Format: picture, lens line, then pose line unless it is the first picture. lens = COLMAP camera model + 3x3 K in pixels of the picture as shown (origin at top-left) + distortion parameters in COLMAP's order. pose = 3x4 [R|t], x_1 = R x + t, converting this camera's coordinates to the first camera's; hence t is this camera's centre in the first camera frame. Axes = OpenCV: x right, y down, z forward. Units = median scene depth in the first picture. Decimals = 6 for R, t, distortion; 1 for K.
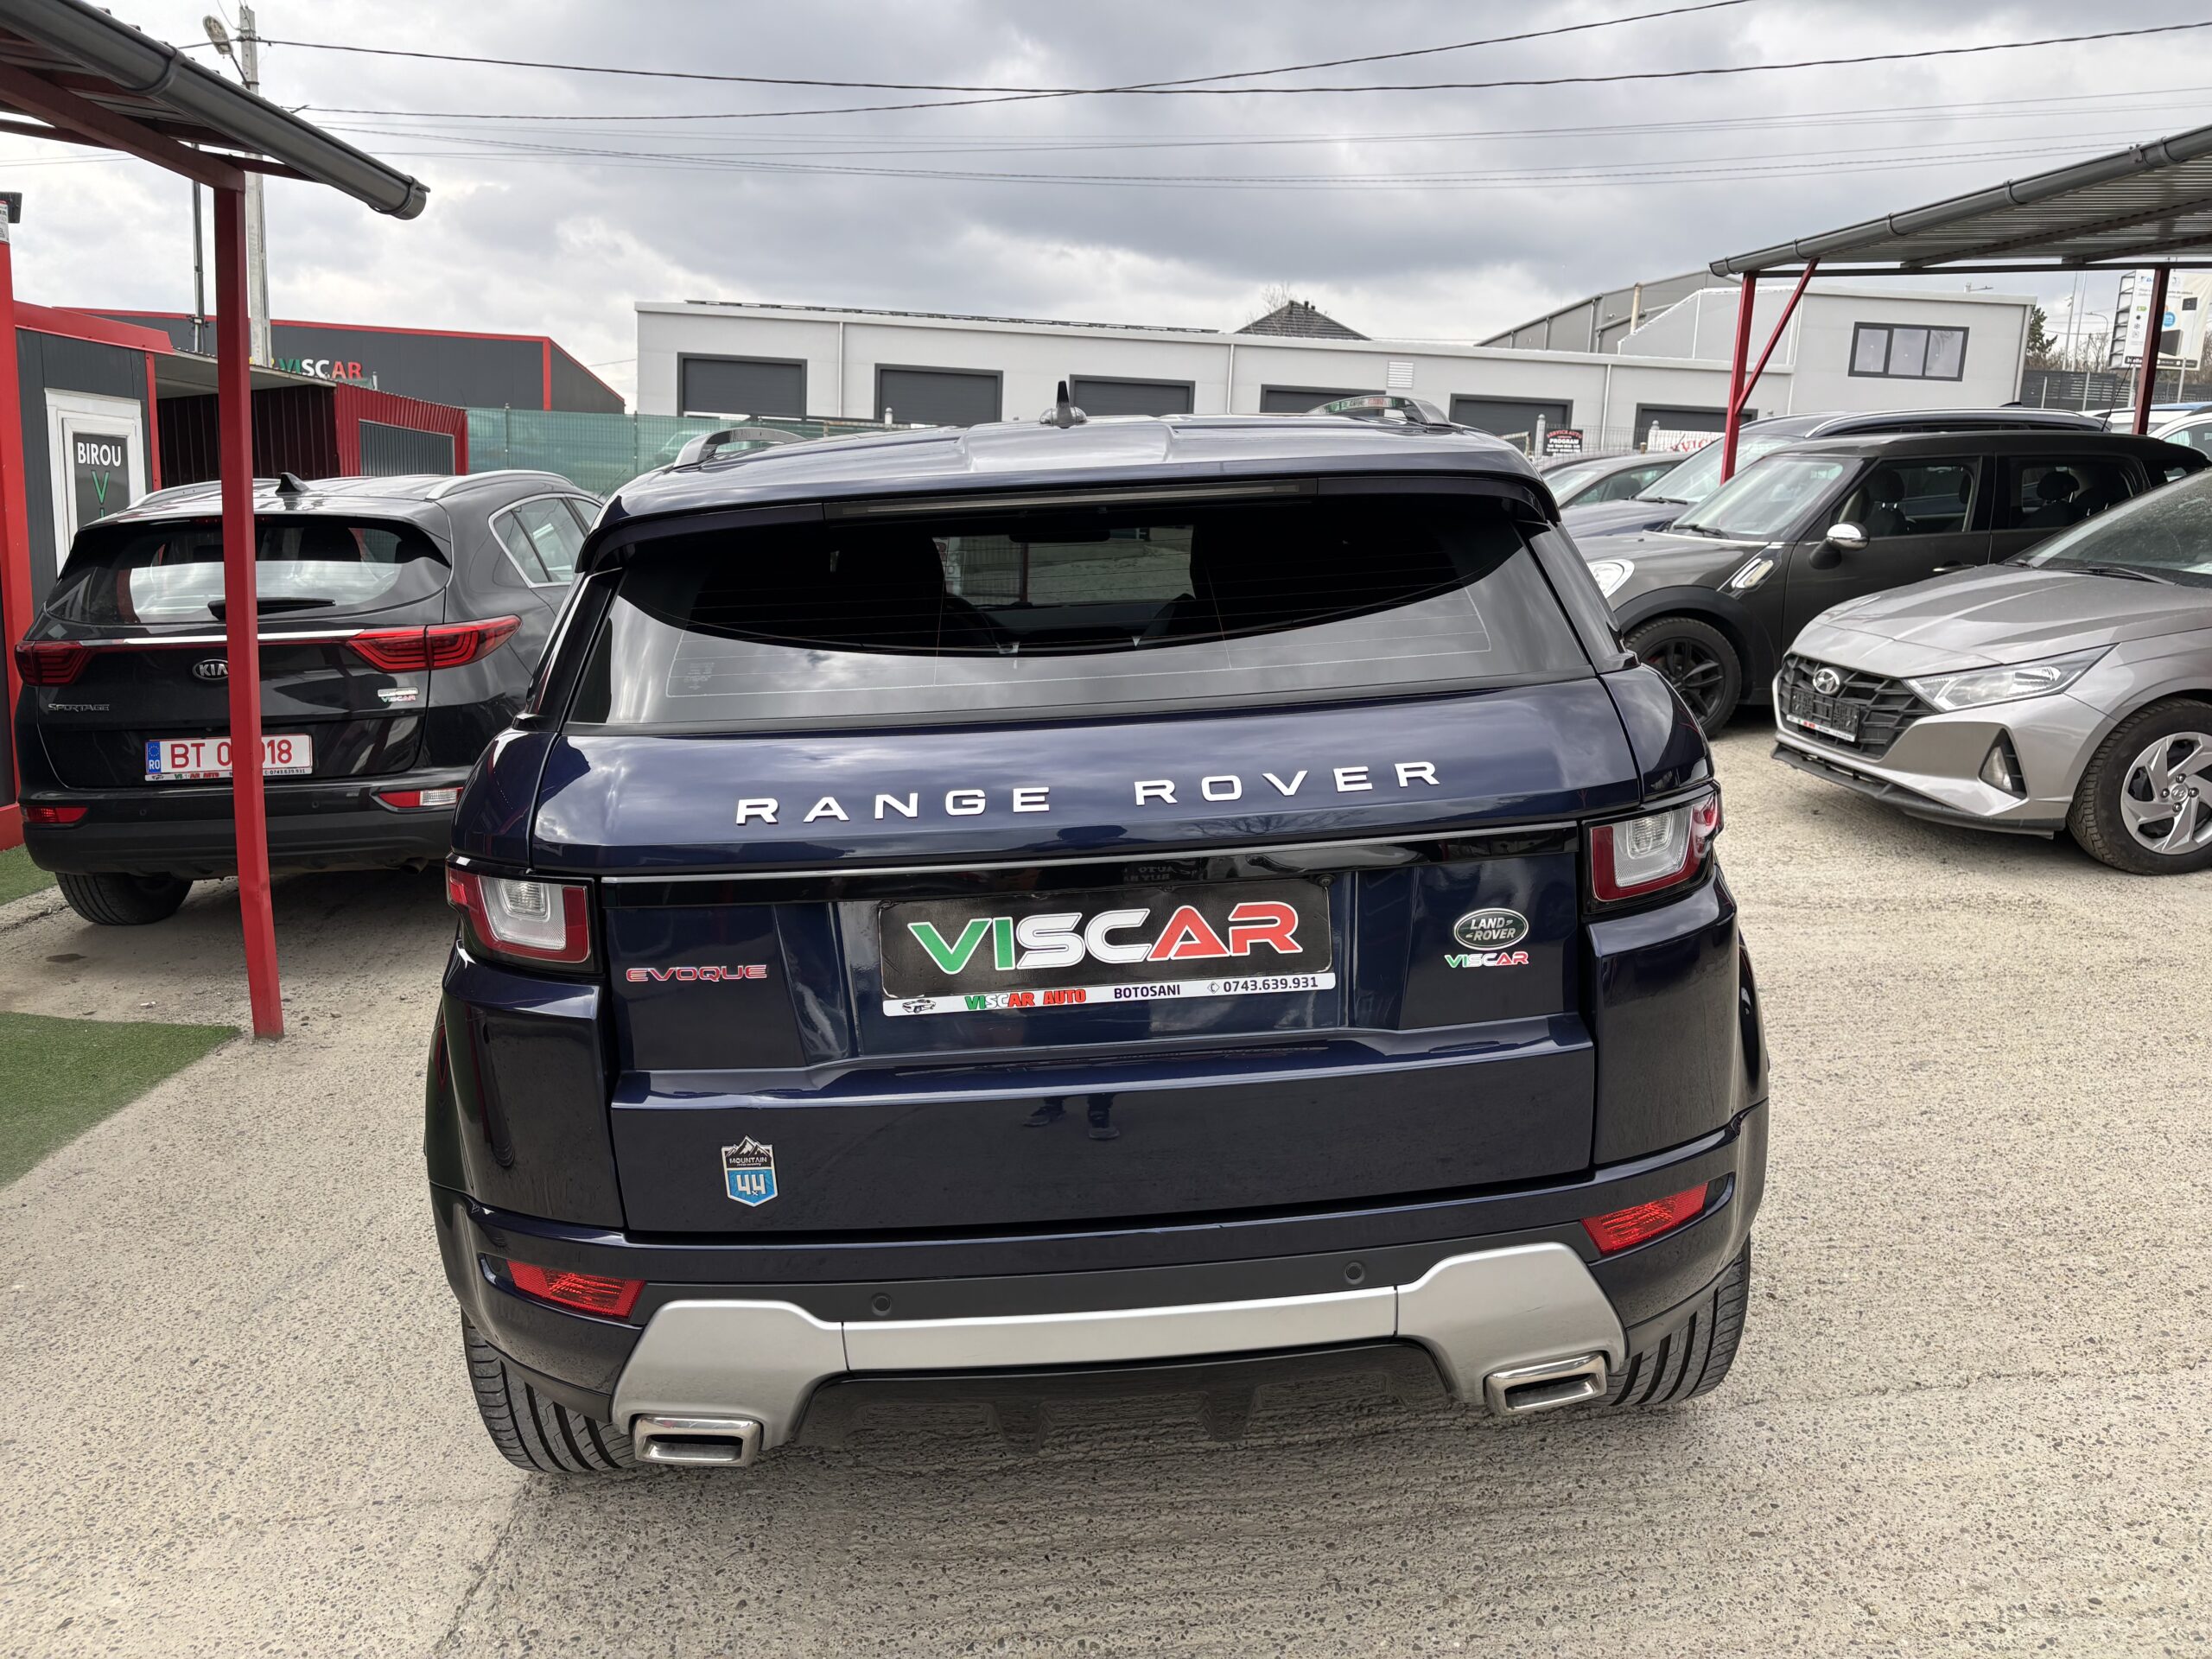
lens RADIAL K [[1662.0, 0, 1113.4], [0, 1662.0, 822.2], [0, 0, 1]] dist [0.038131, -0.045449]
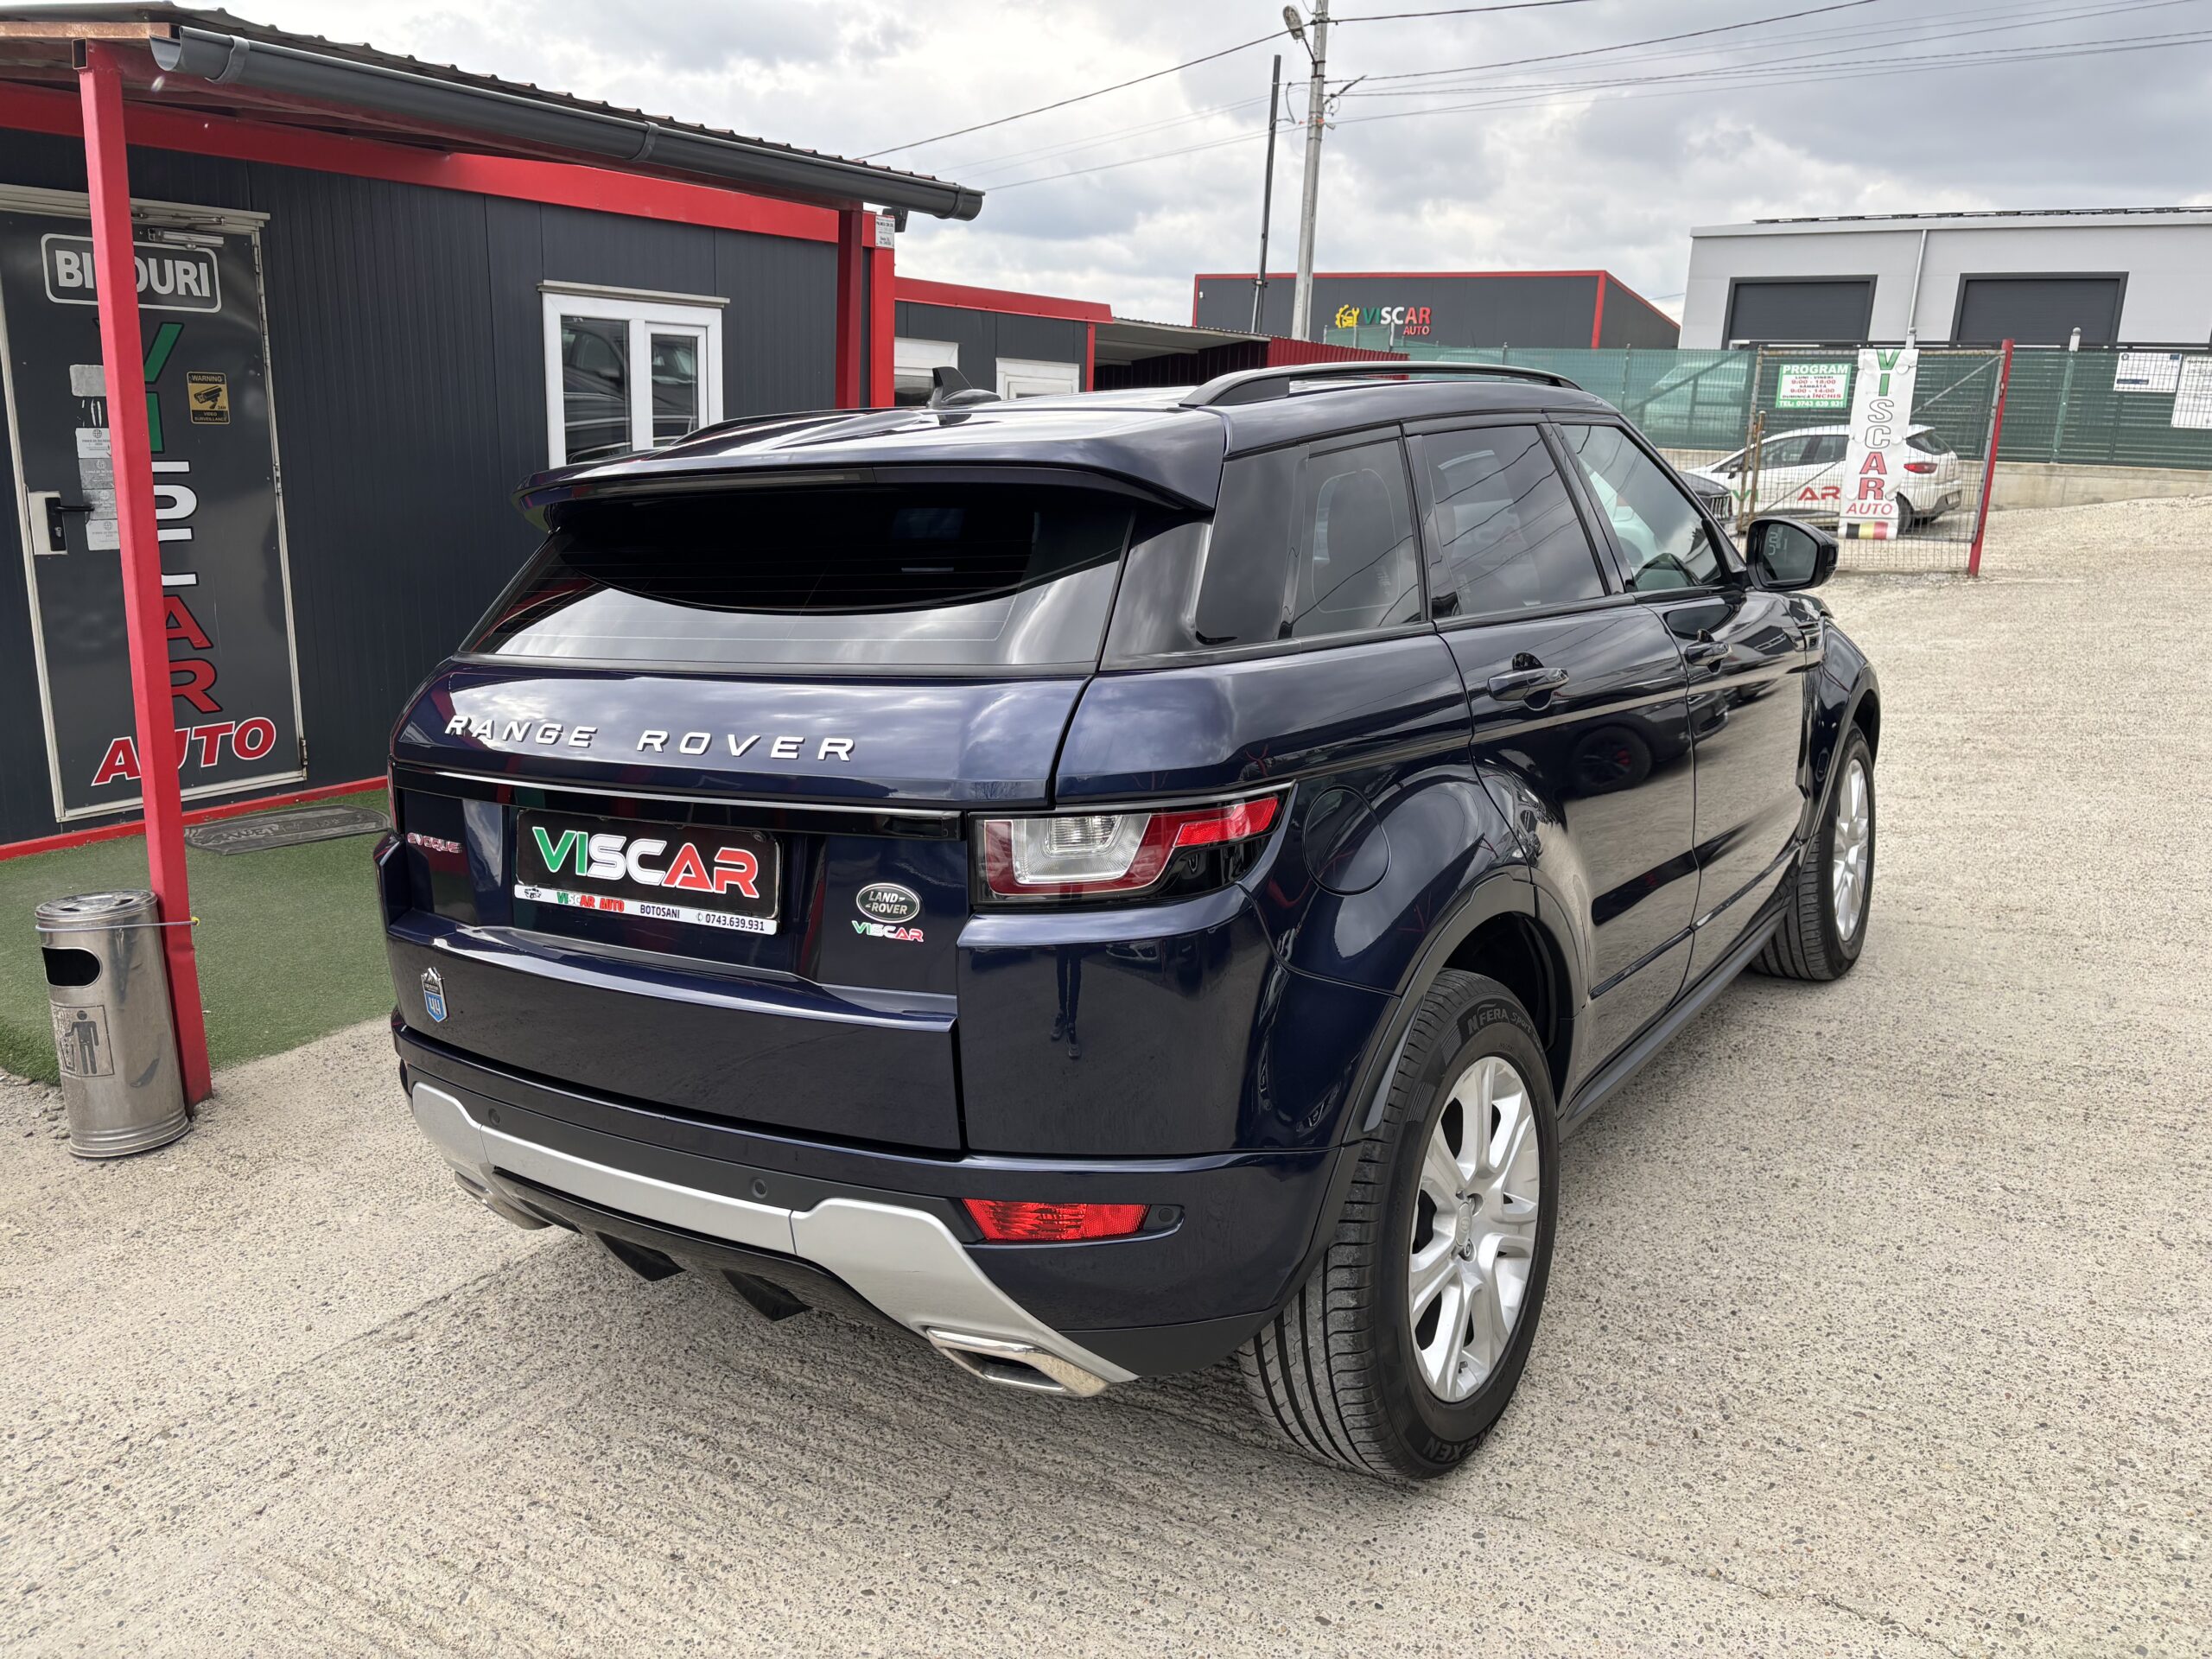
lens RADIAL K [[1662.0, 0, 1096.6], [0, 1662.0, 809.3], [0, 0, 1]] dist [0.038131, -0.045449]
pose [[0.806199, 0.121573, -0.579019, 0.612189], [-0.103090, 0.992555, 0.064862, -0.050408], [0.582594, 0.007399, 0.812730, 0.143849]]
